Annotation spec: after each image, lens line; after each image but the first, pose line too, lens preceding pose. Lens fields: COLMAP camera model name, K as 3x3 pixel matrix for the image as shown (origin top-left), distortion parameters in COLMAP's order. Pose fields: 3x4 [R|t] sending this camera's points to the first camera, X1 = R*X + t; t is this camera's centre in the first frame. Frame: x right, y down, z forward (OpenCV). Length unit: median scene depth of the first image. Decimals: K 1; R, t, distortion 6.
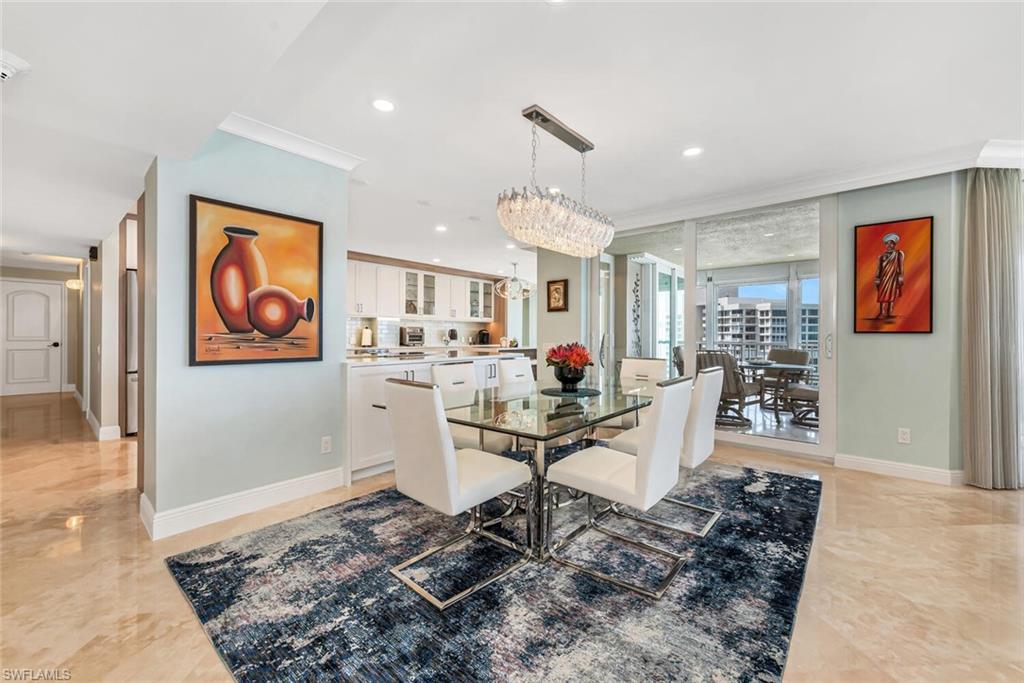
lens RADIAL K [[403.1, 0, 510.4], [0, 403.1, 337.9], [0, 0, 1]] dist [-0.001028, -0.000105]
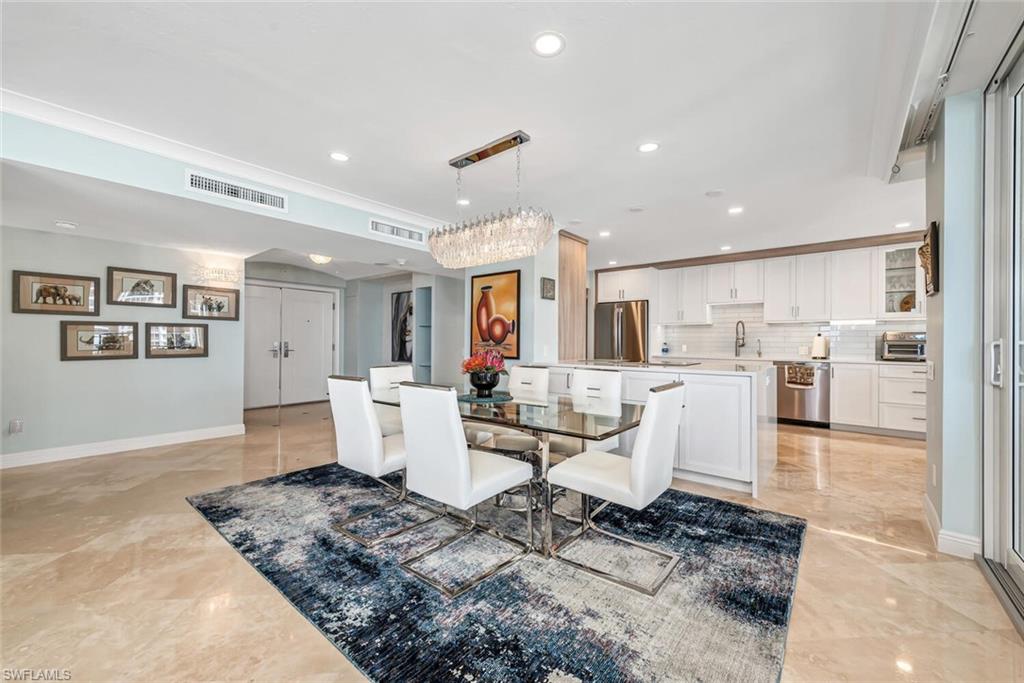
lens RADIAL K [[403.1, 0, 510.4], [0, 403.1, 337.9], [0, 0, 1]] dist [-0.001028, -0.000105]
pose [[0.019246, -0.014751, -0.999706, 1.237424], [-0.010828, 0.999829, -0.014961, -0.002580], [0.999756, 0.011113, 0.019083, 1.088788]]
